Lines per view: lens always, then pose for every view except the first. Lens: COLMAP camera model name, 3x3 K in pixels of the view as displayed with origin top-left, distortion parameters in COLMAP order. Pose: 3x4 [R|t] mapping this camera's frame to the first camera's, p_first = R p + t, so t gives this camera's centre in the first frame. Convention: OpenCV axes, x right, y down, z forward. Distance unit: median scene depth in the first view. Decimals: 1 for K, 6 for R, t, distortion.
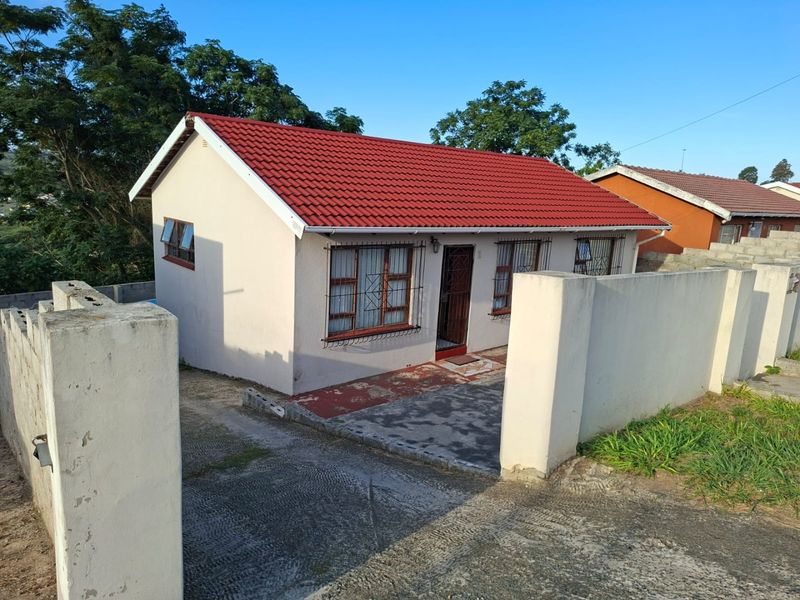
lens RADIAL K [[550.9, 0, 388.3], [0, 550.9, 301.0], [0, 0, 1]] dist [0.086000, -0.112790]
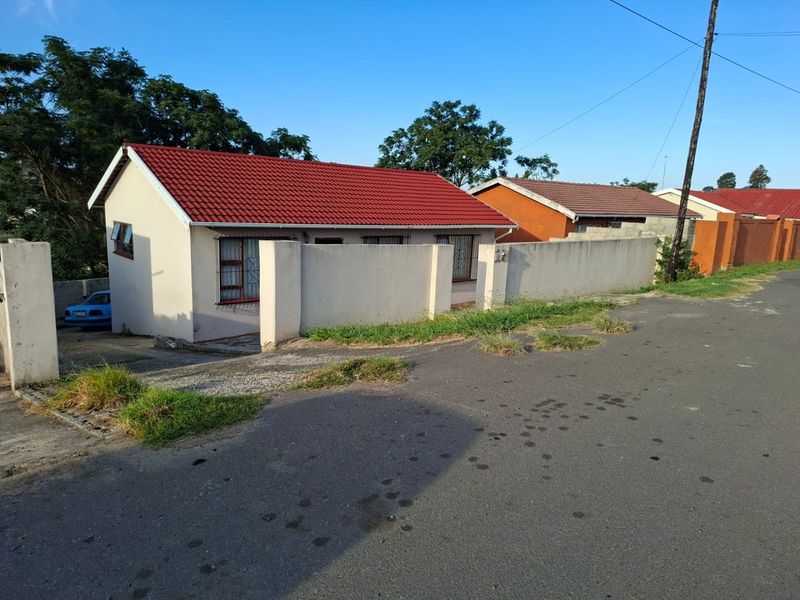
lens RADIAL K [[567.1, 0, 400.0], [0, 567.1, 300.0], [0, 0, 1]] dist [0.102525, -0.160144]
pose [[0.999768, -0.012768, 0.017349, 0.165266], [0.013155, 0.999664, -0.022352, 0.050340], [-0.017058, 0.022575, 0.999600, -0.238104]]
